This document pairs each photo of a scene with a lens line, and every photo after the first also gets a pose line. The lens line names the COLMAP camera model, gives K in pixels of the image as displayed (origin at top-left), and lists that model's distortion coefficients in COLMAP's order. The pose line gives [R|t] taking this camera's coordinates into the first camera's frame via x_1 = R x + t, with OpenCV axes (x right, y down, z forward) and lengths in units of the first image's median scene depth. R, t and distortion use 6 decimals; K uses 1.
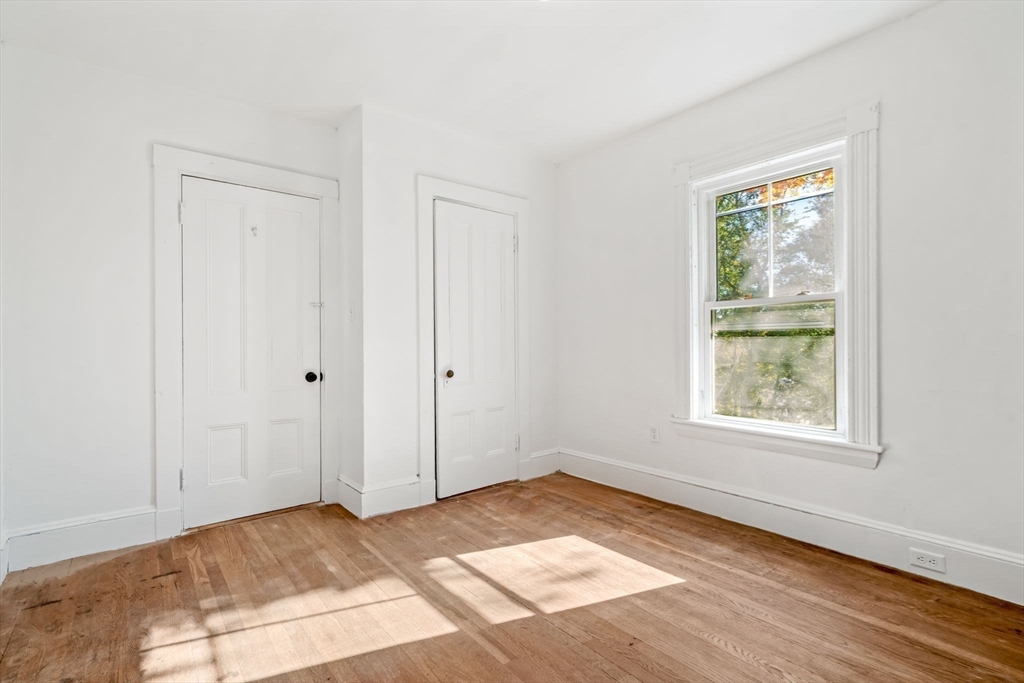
lens RADIAL K [[499.2, 0, 516.5], [0, 499.2, 342.2], [0, 0, 1]] dist [-0.001102, 0.001258]
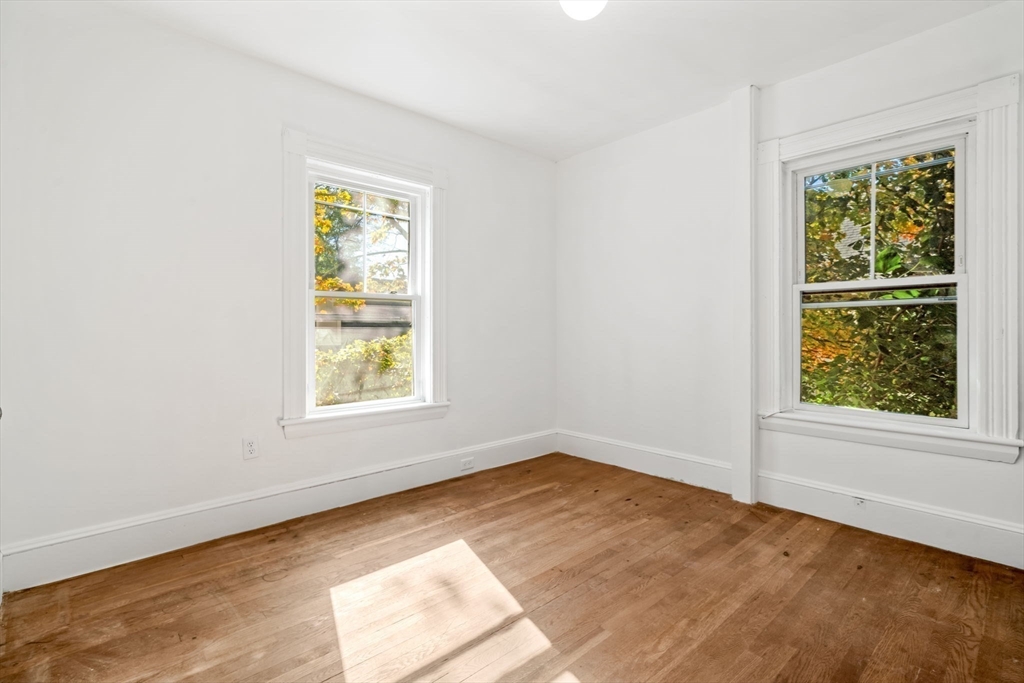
lens RADIAL K [[470.5, 0, 519.5], [0, 470.5, 332.1], [0, 0, 1]] dist [-0.002004, 0.000039]
pose [[-0.082373, 0.006022, 0.996583, -0.613532], [0.002215, 0.999980, -0.005860, 0.007112], [-0.996599, 0.001724, -0.082385, 0.779500]]
